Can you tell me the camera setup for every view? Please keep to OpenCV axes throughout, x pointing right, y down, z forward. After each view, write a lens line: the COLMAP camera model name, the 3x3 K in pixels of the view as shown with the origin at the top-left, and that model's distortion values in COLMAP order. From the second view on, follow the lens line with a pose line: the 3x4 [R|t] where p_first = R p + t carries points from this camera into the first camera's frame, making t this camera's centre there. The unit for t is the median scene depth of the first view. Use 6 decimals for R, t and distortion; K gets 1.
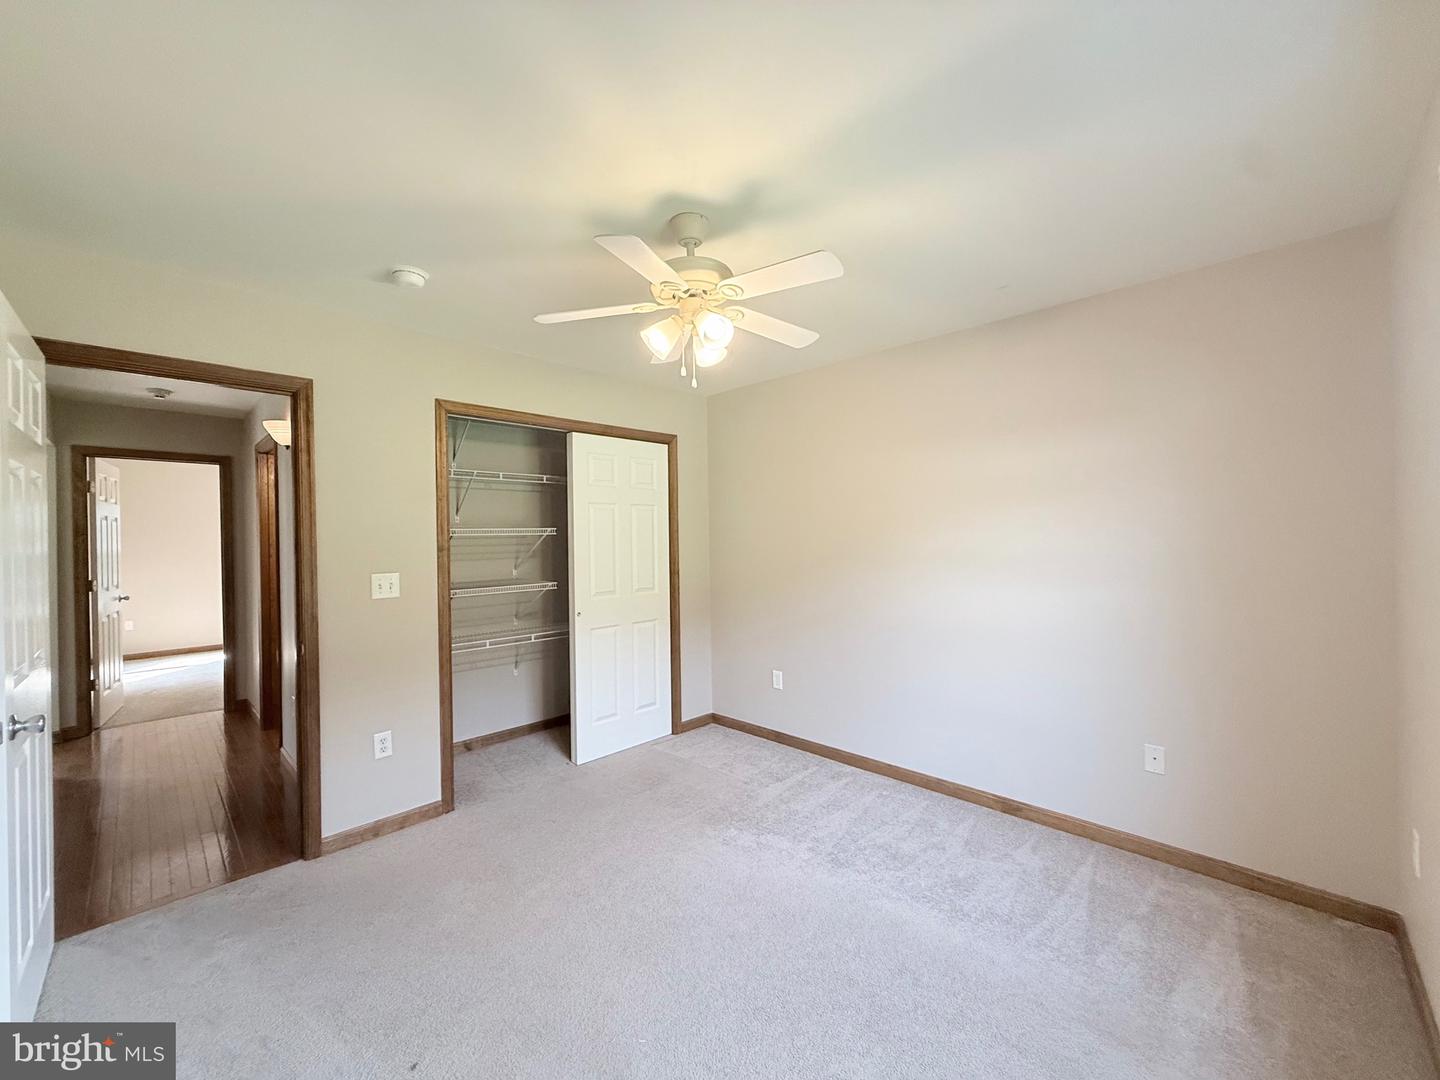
lens RADIAL K [[574.8, 0, 719.4], [0, 574.8, 539.3], [0, 0, 1]] dist [0.001919, -0.000072]
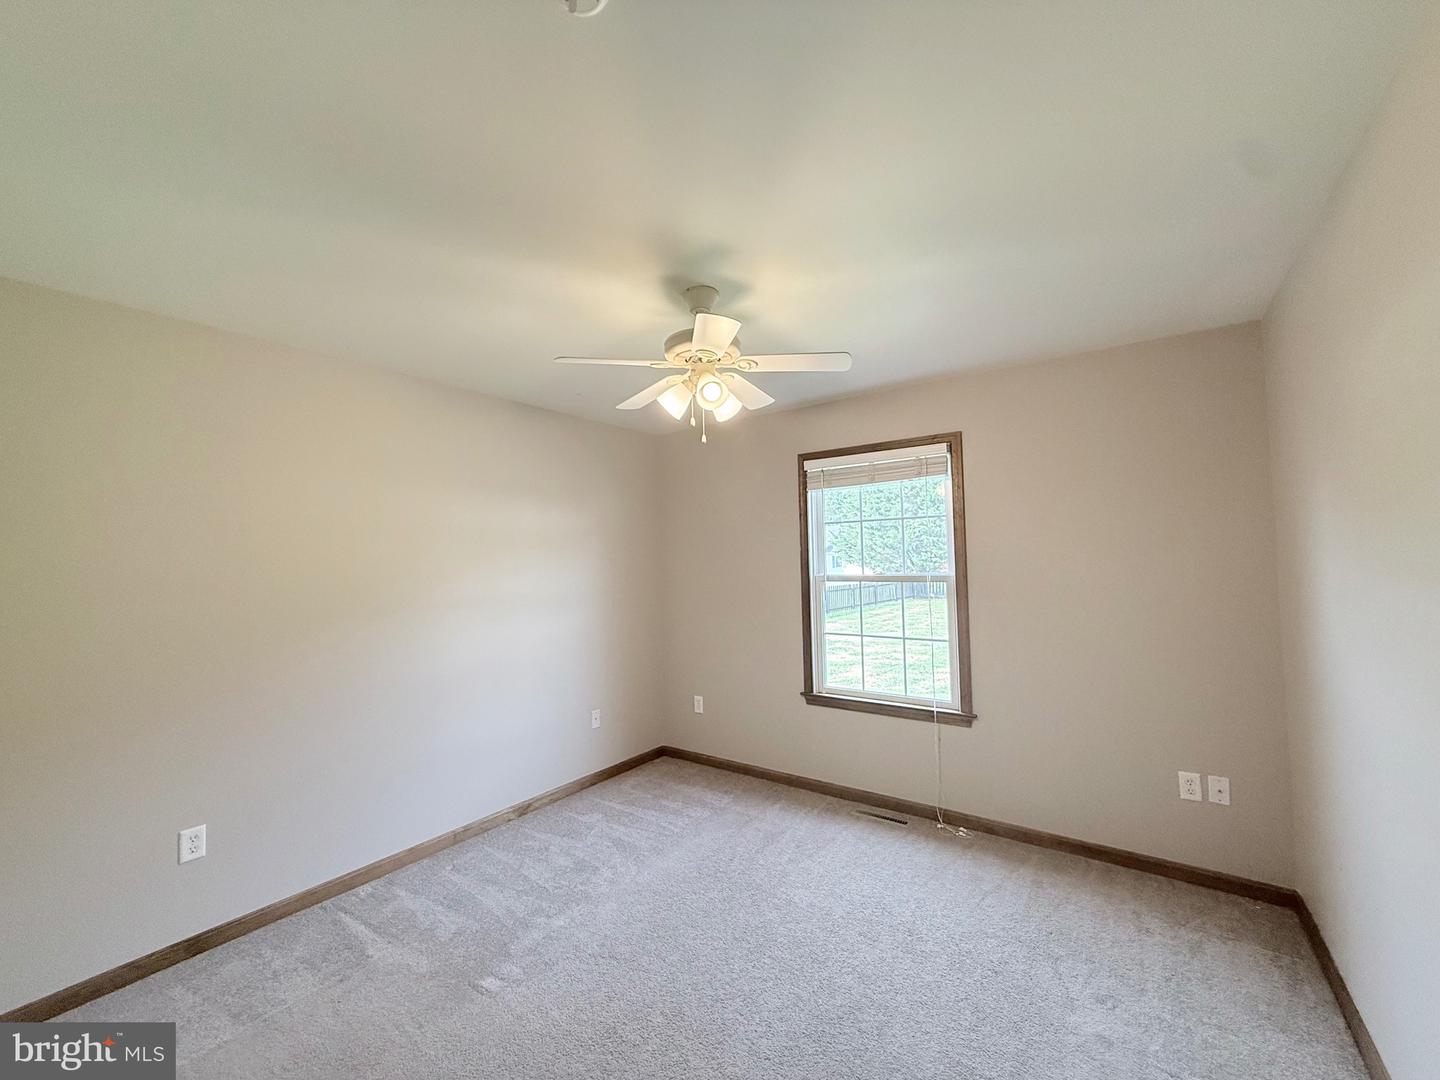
lens RADIAL K [[574.8, 0, 724.0], [0, 574.8, 545.0], [0, 0, 1]] dist [0.001919, -0.000072]
pose [[-0.160083, 0.045565, 0.986051, -0.876560], [0.024209, 0.998815, -0.042225, -0.020215], [-0.986807, 0.017112, -0.160996, 0.899881]]
